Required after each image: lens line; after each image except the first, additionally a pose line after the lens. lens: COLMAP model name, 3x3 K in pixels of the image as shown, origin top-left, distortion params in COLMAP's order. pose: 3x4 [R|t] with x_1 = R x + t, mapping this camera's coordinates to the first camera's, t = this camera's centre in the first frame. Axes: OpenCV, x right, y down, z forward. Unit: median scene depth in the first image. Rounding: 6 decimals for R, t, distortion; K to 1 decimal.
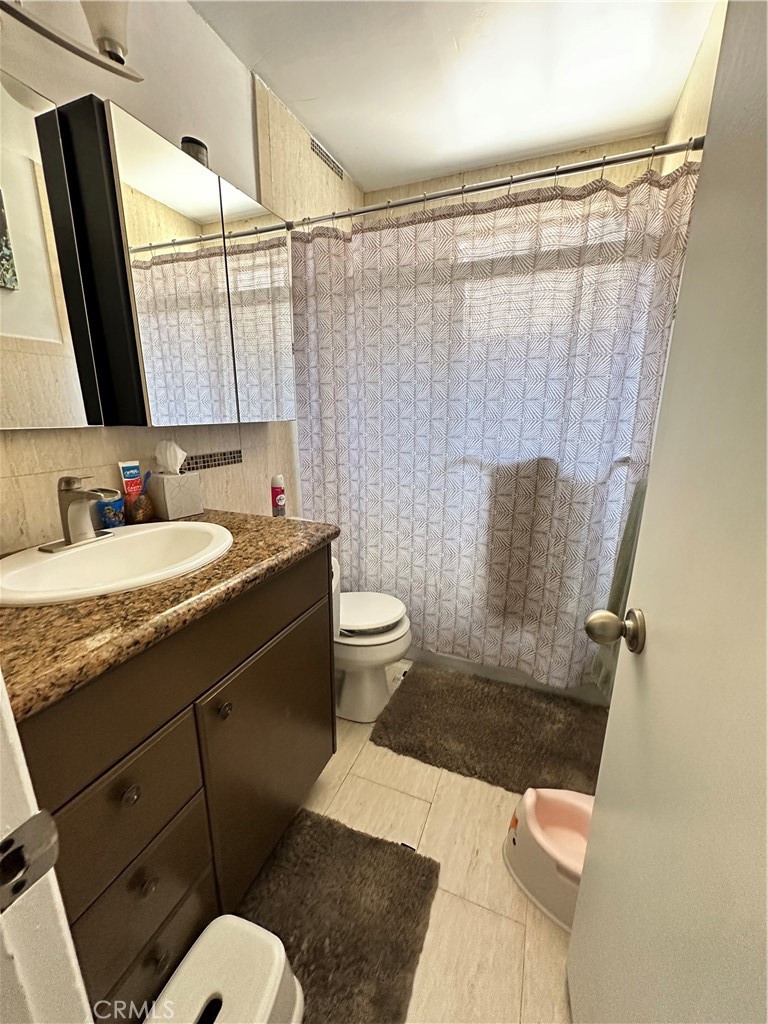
lens RADIAL K [[408.0, 0, 383.5], [0, 408.0, 510.5], [0, 0, 1]] dist [0.000612, 0.000133]
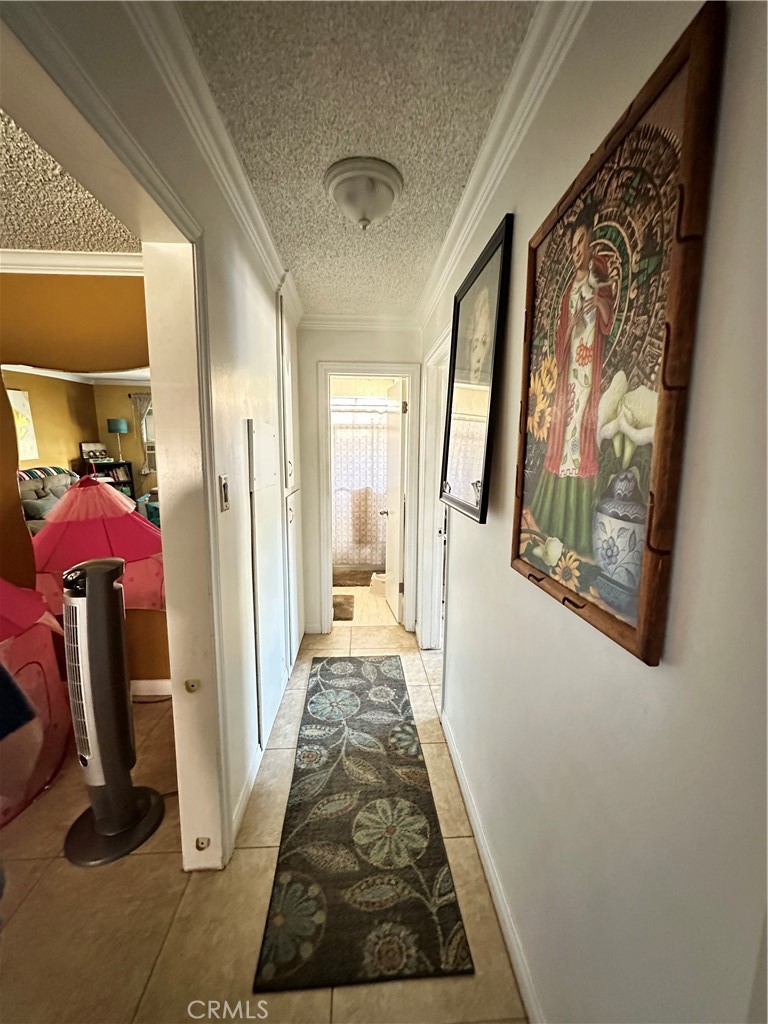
lens RADIAL K [[408.0, 0, 383.2], [0, 408.0, 511.2], [0, 0, 1]] dist [0.000612, 0.000133]
pose [[0.899194, -0.058649, 0.433601, -0.784571], [0.102458, 0.991647, -0.078345, 0.283290], [-0.425385, 0.114873, 0.897693, -1.662703]]
